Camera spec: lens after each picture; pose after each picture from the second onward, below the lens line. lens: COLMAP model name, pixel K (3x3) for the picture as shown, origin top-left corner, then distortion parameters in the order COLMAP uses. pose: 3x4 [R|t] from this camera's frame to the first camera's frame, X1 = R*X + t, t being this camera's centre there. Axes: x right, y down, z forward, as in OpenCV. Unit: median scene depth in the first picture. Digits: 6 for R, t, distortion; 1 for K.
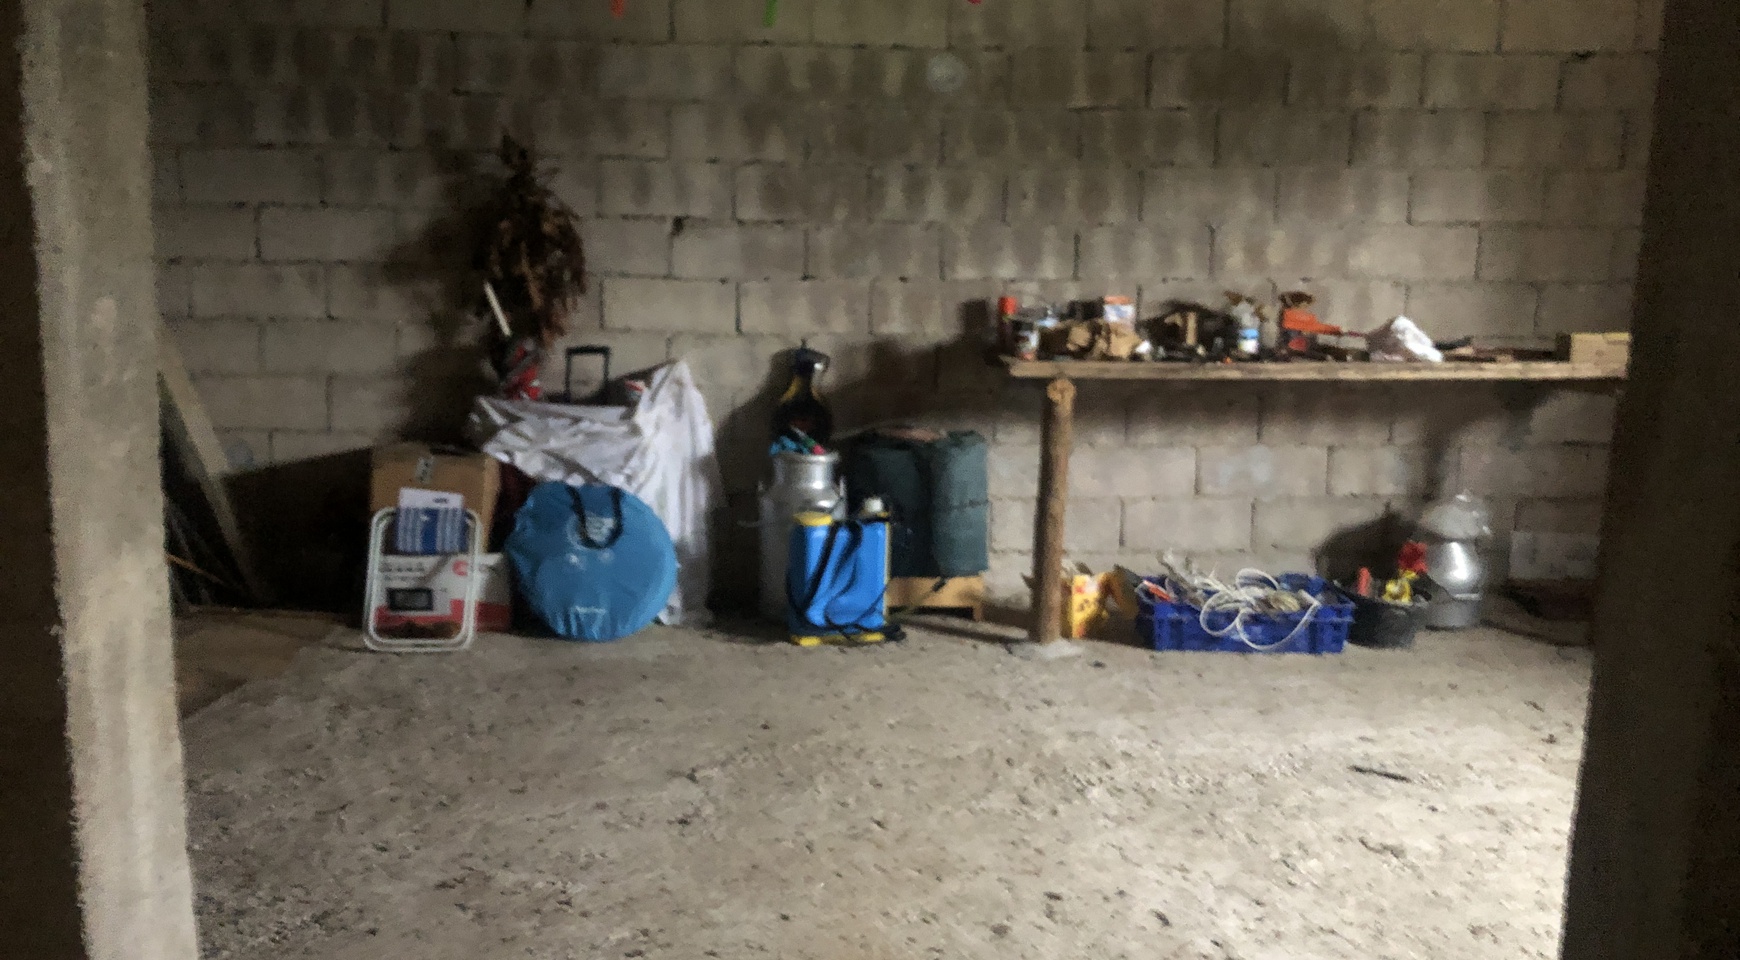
lens RADIAL K [[1413.2, 0, 862.9], [0, 1413.2, 486.2], [0, 0, 1]] dist [0.042113, -0.047128]
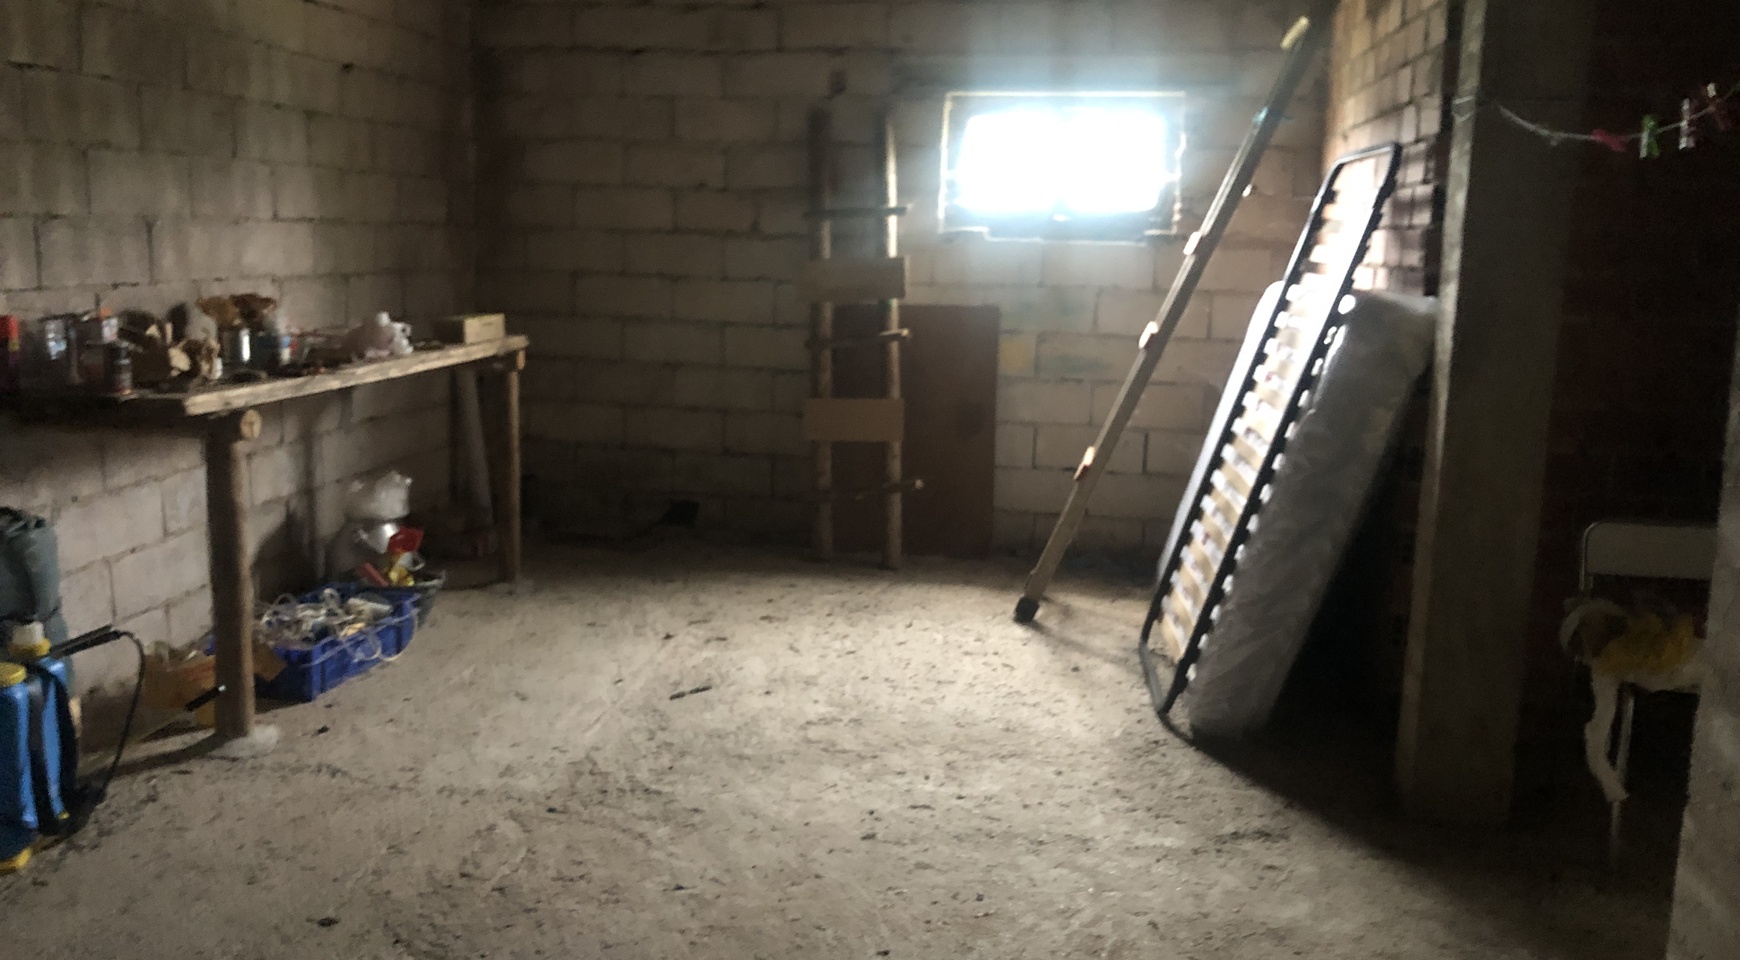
lens RADIAL K [[1413.2, 0, 863.8], [0, 1413.2, 475.7], [0, 0, 1]] dist [0.042113, -0.047128]
pose [[0.191930, -0.170573, 0.966472, -0.527434], [0.156927, 0.977443, 0.141346, -0.087659], [-0.968781, 0.124537, 0.214368, 0.424382]]
